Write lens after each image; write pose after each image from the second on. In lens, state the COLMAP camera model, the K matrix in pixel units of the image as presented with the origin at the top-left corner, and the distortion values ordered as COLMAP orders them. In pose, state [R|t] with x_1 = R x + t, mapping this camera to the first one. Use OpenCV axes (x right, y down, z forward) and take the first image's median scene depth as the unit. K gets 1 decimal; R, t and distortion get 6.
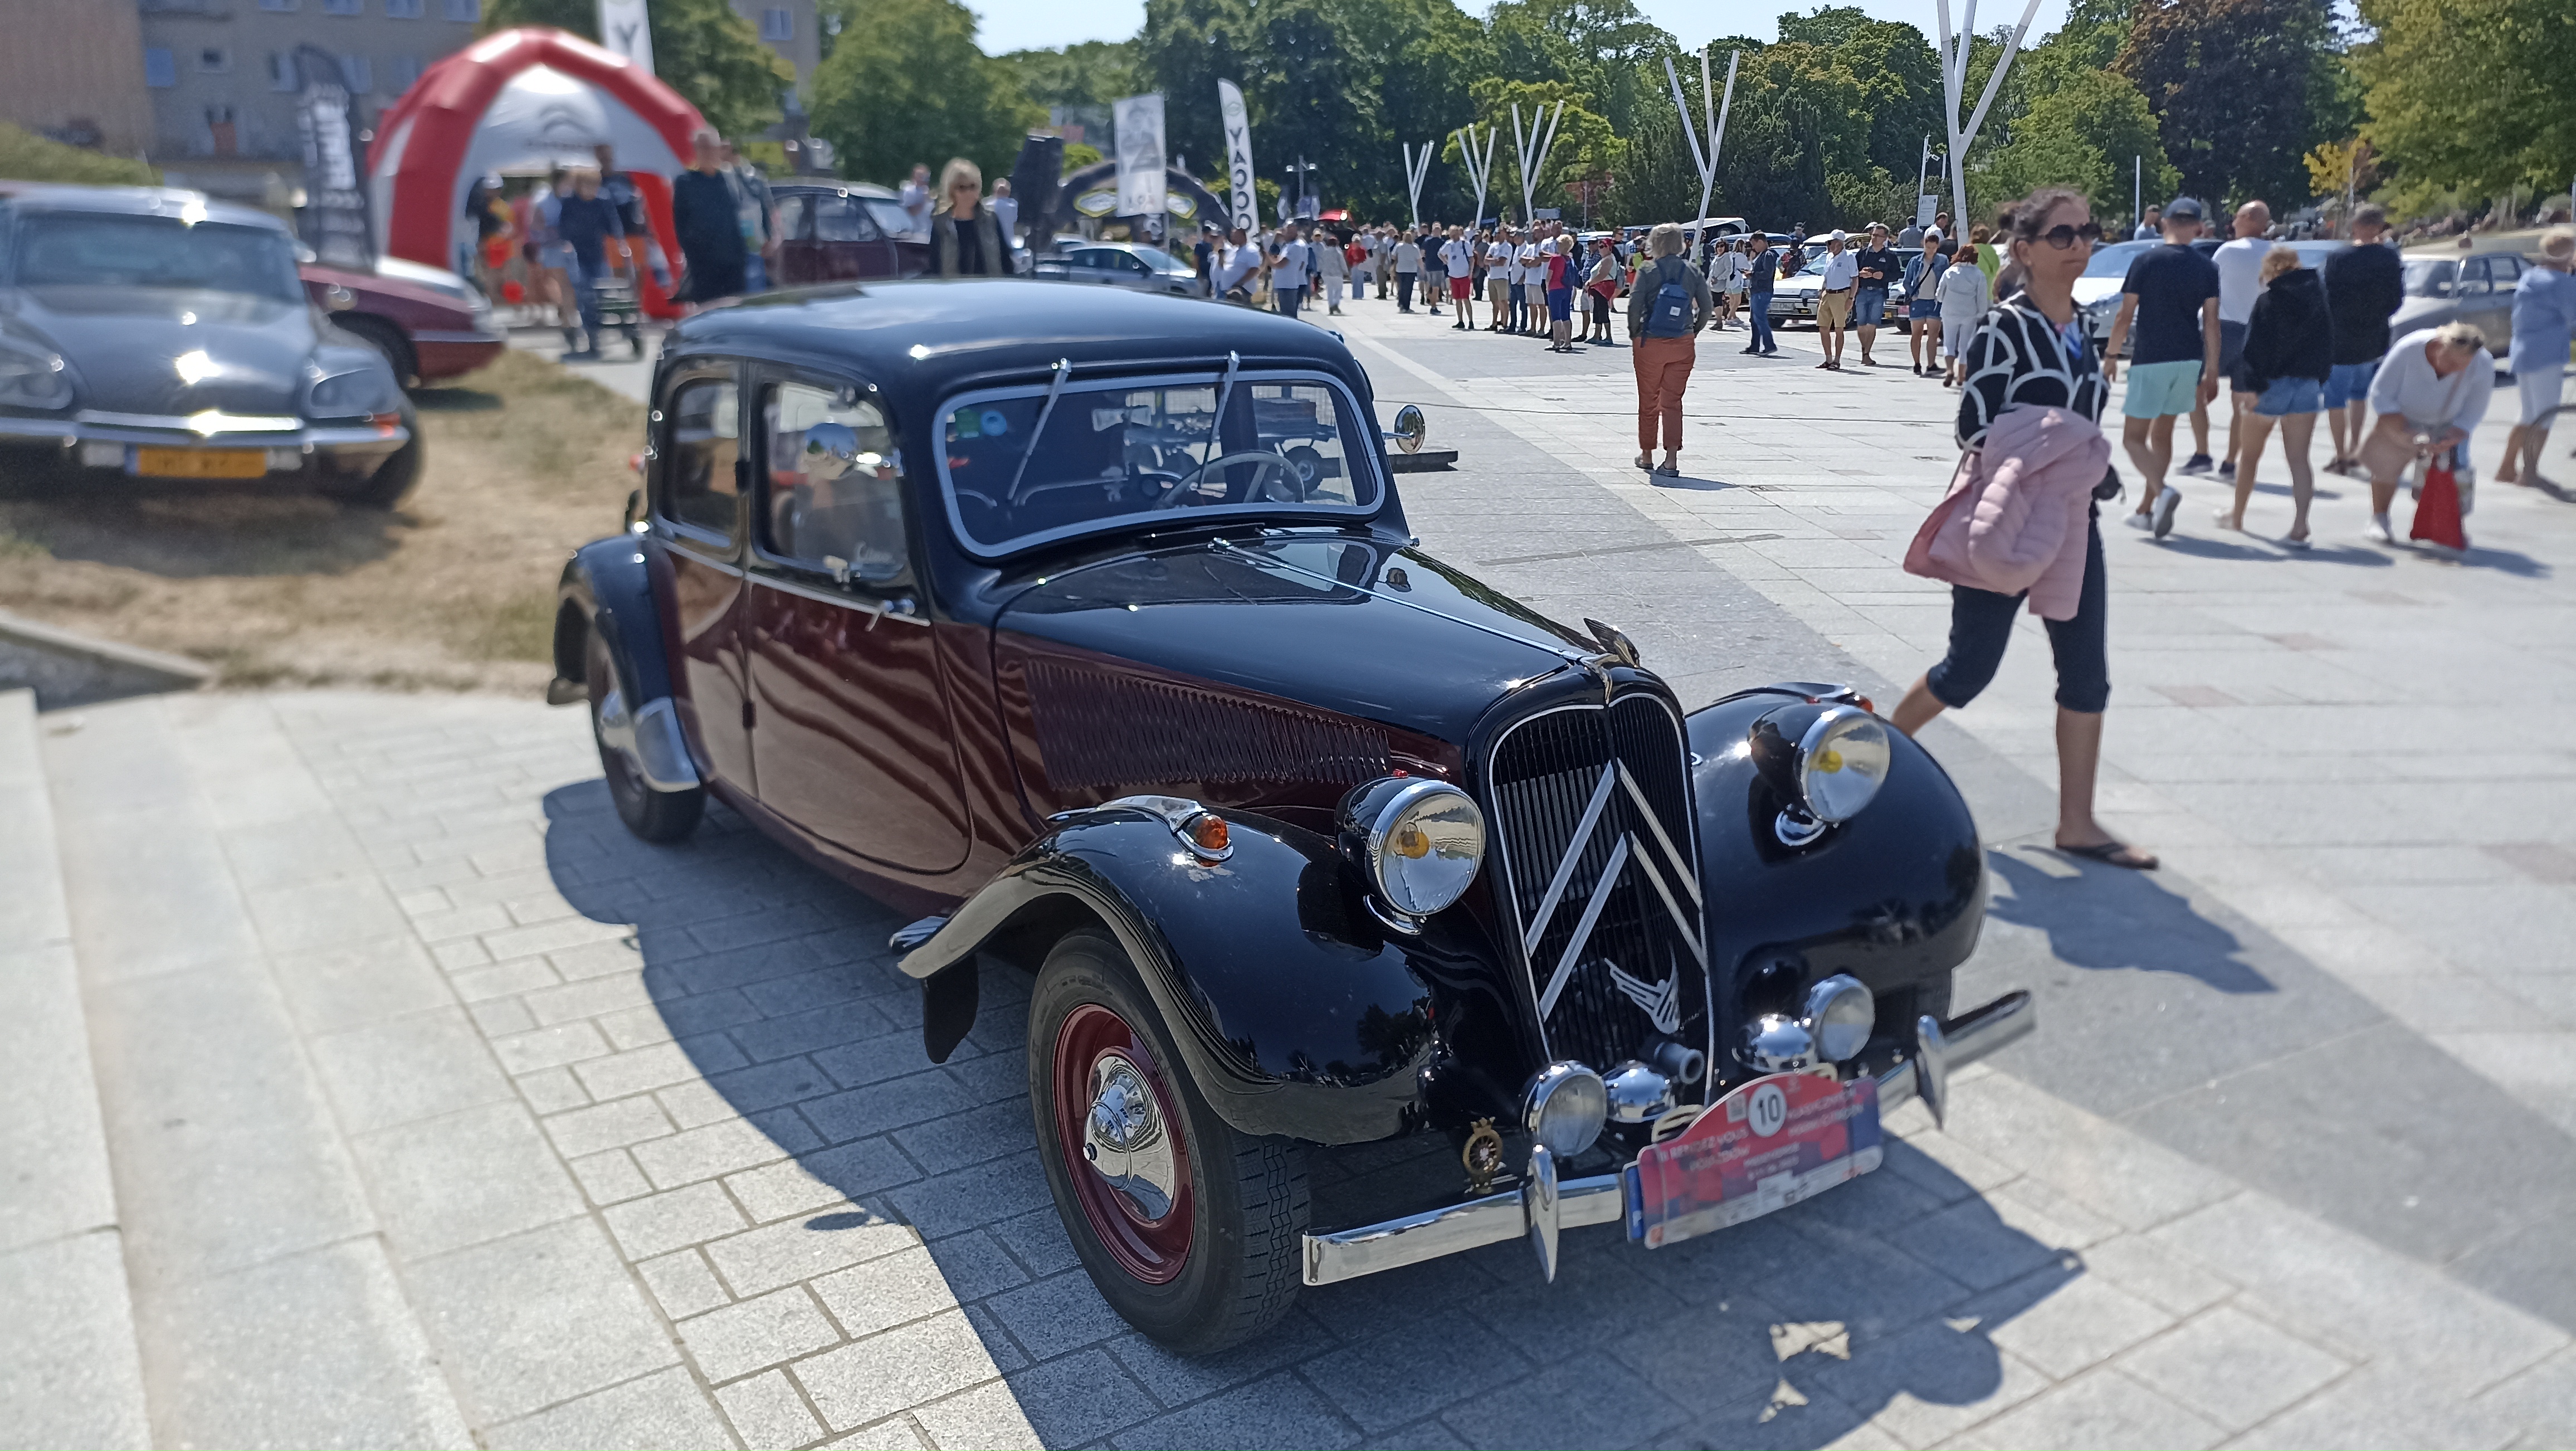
lens RADIAL K [[1851.7, 0, 1288.0], [0, 1851.7, 725.5], [0, 0, 1]] dist [0.043975, -0.000819]
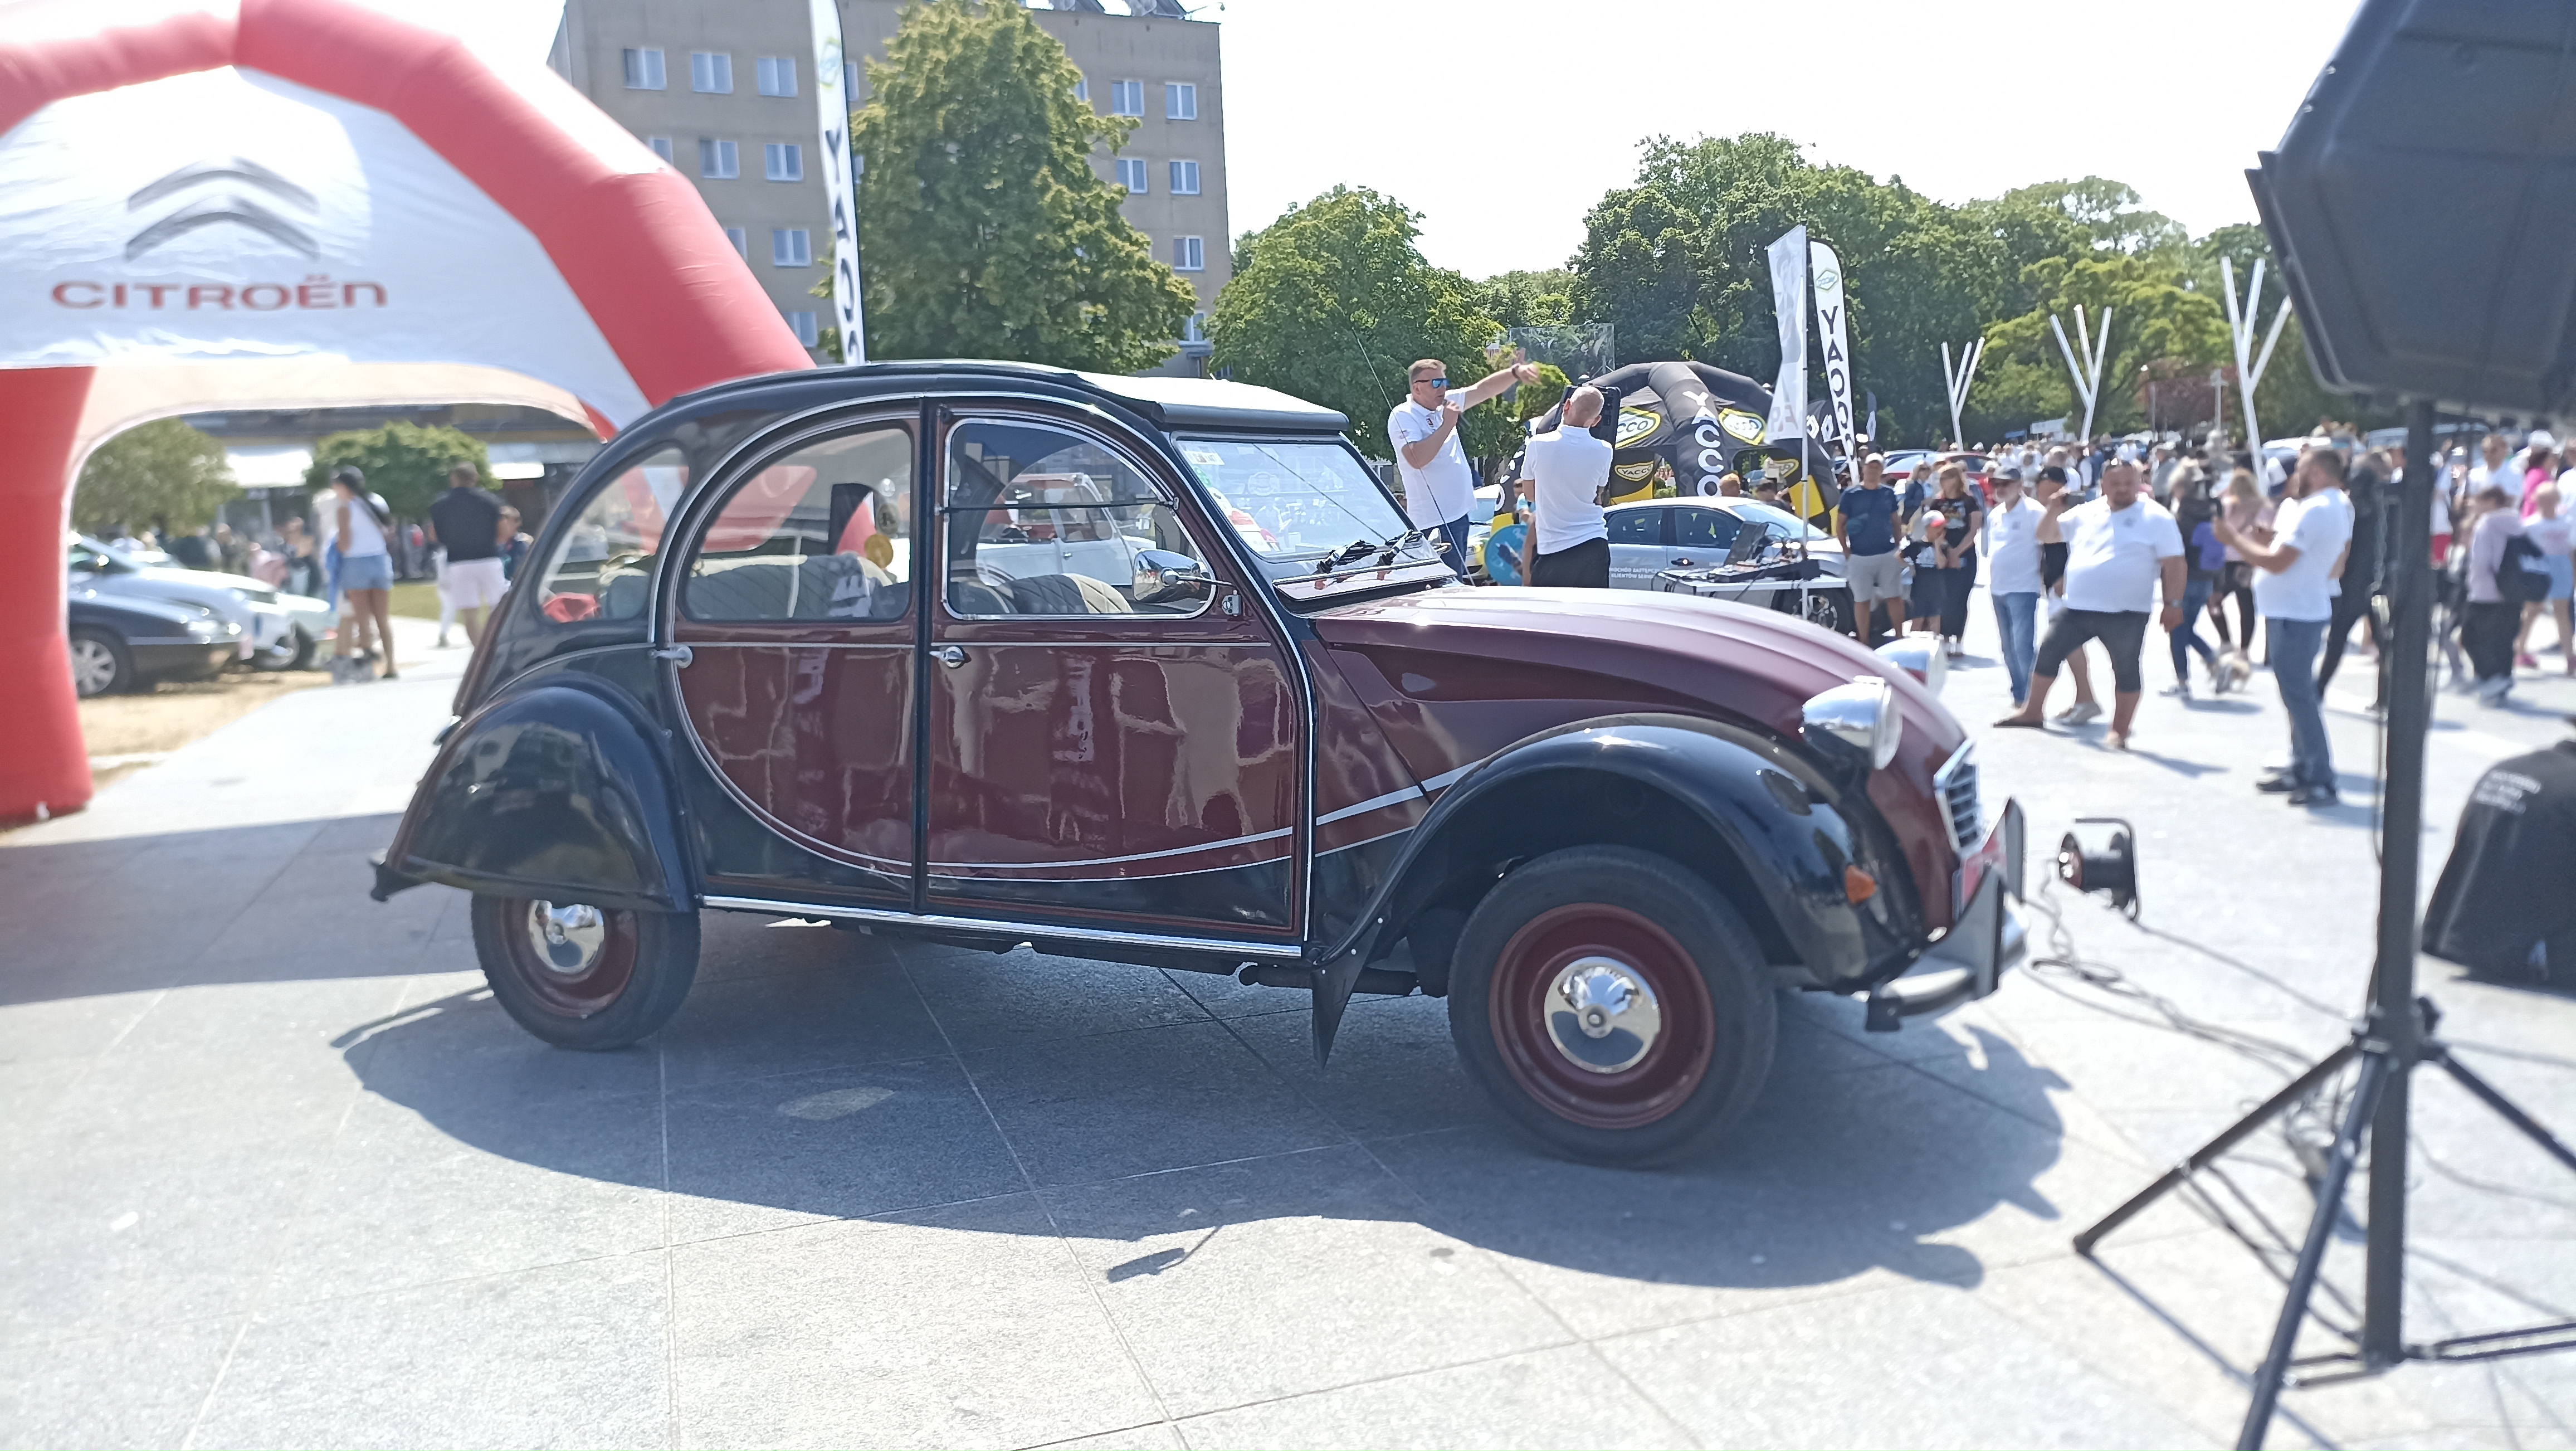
lens RADIAL K [[1851.7, 0, 1288.0], [0, 1851.7, 725.5], [0, 0, 1]] dist [0.043975, -0.000819]
pose [[0.976728, -0.004550, -0.214433, -0.056798], [-0.020938, 0.992977, -0.116441, -0.074812], [0.213457, 0.118221, 0.969773, 0.267315]]
